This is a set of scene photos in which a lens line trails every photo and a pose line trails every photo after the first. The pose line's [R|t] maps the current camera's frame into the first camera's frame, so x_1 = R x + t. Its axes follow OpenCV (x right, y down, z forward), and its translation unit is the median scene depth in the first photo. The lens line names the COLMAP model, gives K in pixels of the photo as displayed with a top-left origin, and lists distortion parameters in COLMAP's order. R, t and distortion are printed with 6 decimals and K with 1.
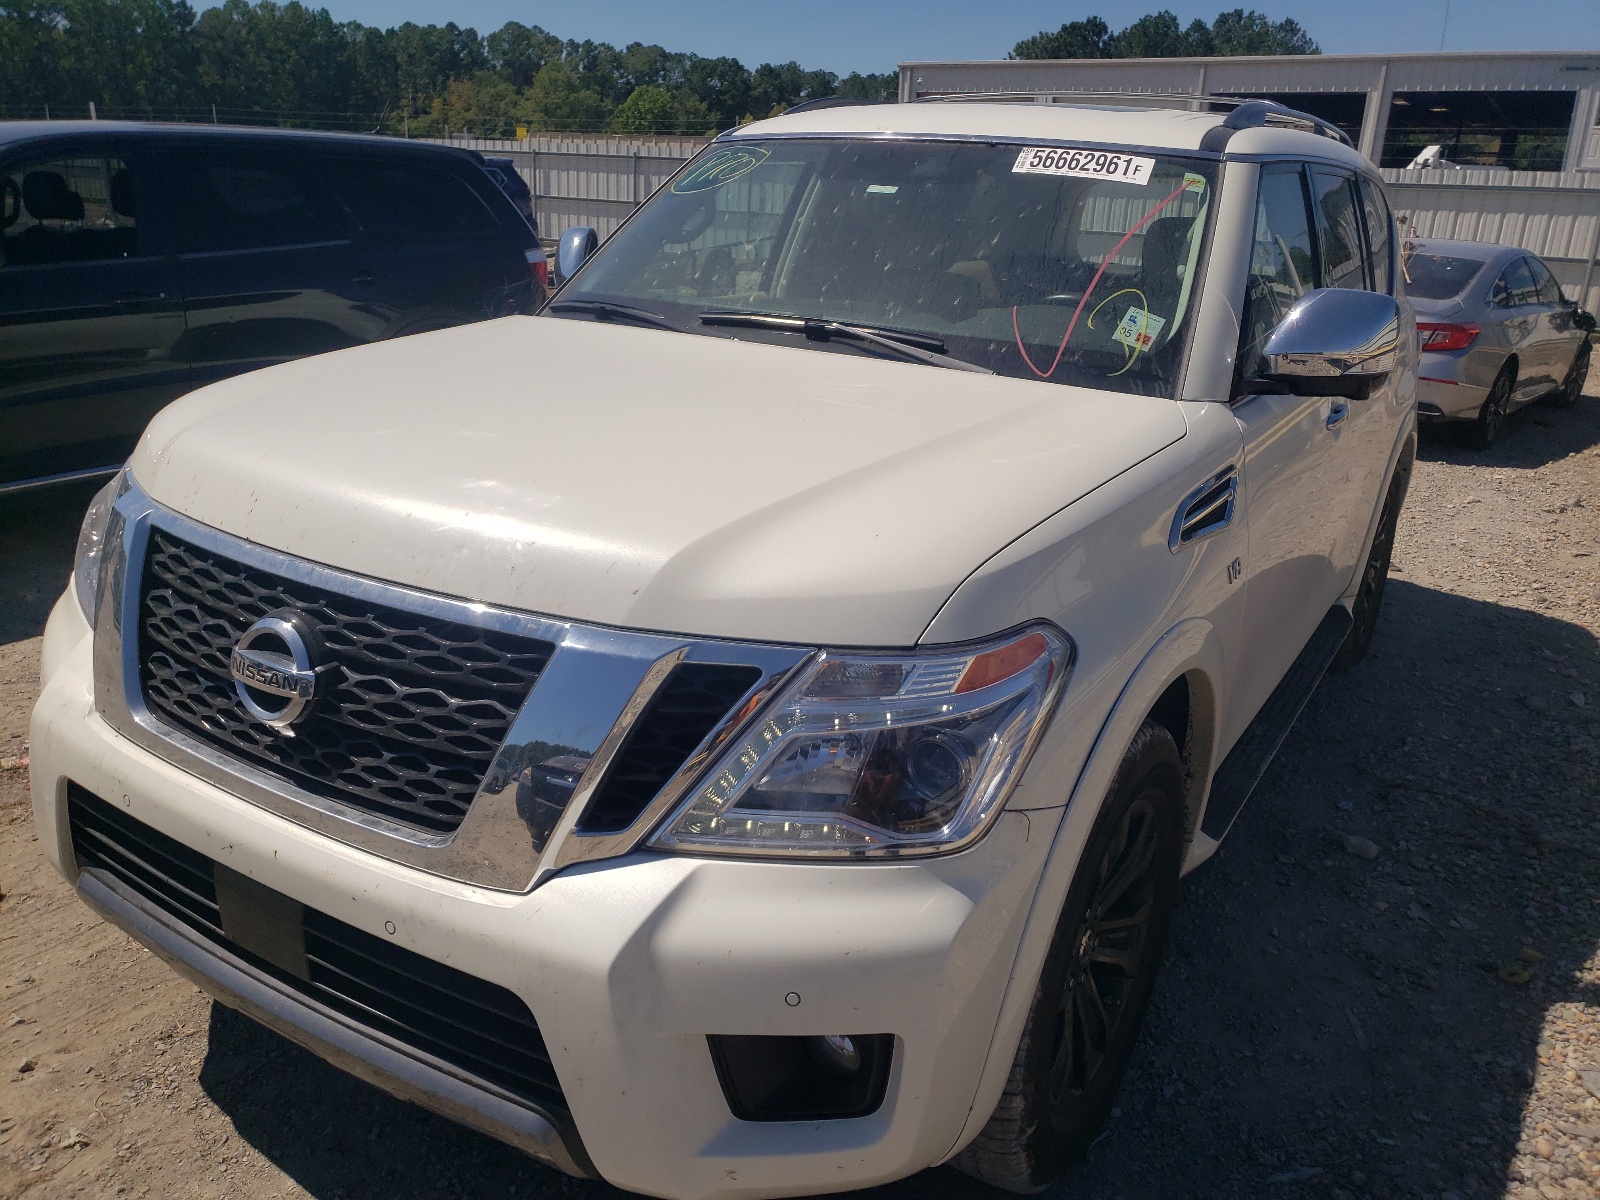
lens RADIAL K [[1209.8, 0, 805.3], [0, 1209.8, 563.8], [0, 0, 1]] dist [0.038084, -0.004981]
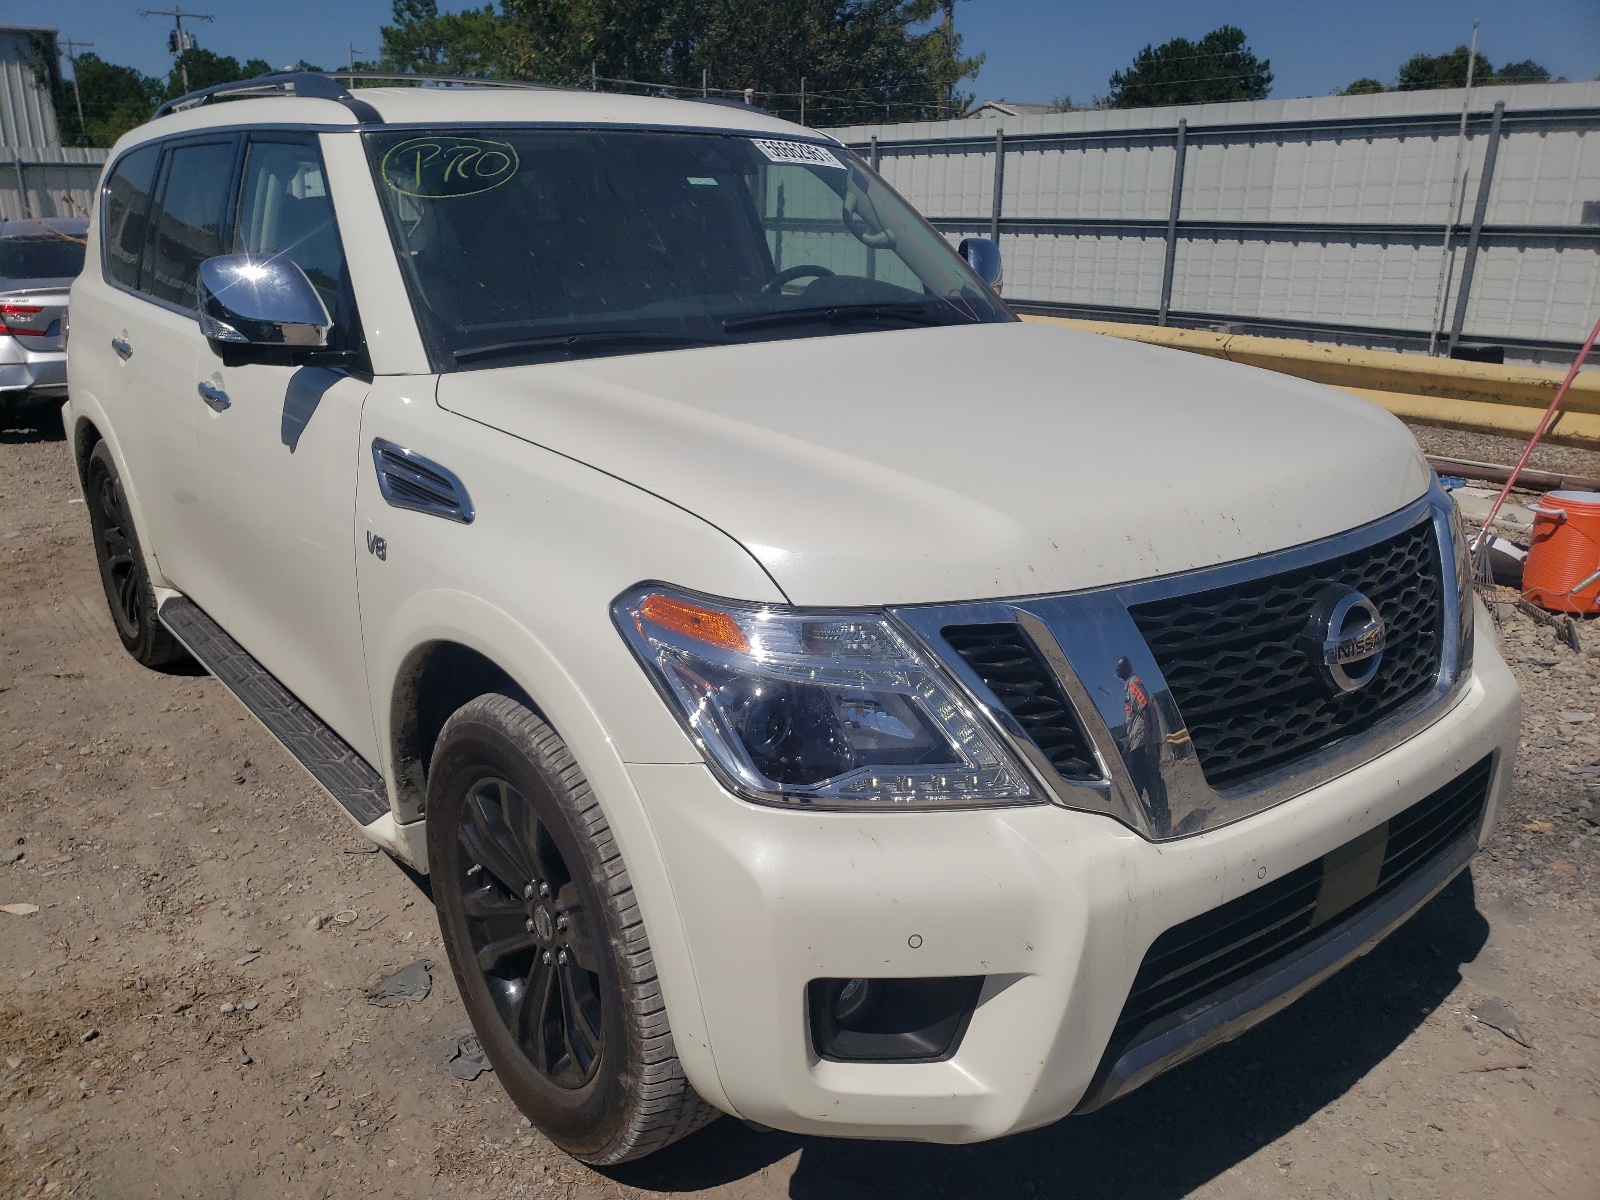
lens RADIAL K [[1276.7, 0, 800.0], [0, 1276.7, 600.0], [0, 0, 1]] dist [0.031541, 0.000088]
pose [[0.349073, -0.320681, 0.880518, -1.030666], [0.294174, 0.929625, 0.221943, -0.219075], [-0.889724, 0.181552, 0.418843, 0.608173]]
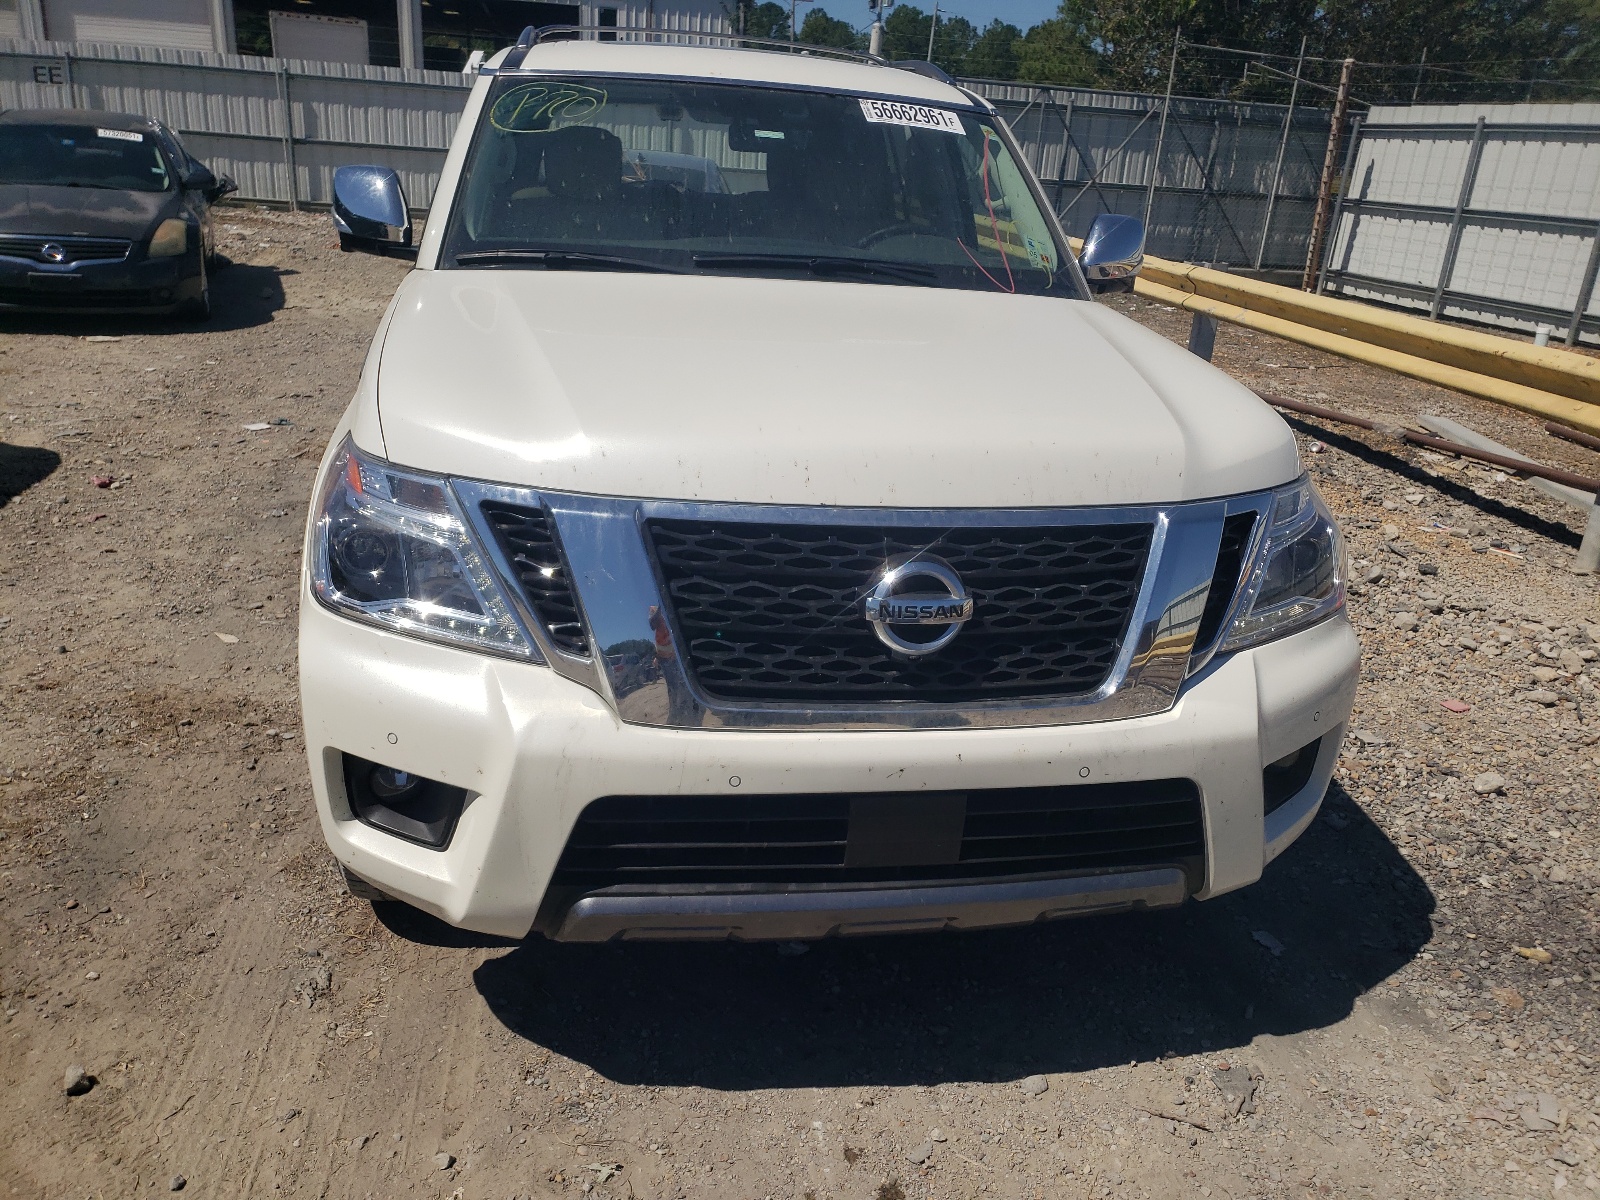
lens RADIAL K [[1290.1, 0, 800.0], [0, 1290.1, 600.0], [0, 0, 1]] dist [0.007642, -0.003976]
pose [[0.741883, -0.219447, 0.633603, -0.816608], [0.165625, 0.975623, 0.143975, -0.068603], [-0.649753, -0.001872, 0.760143, 0.108486]]
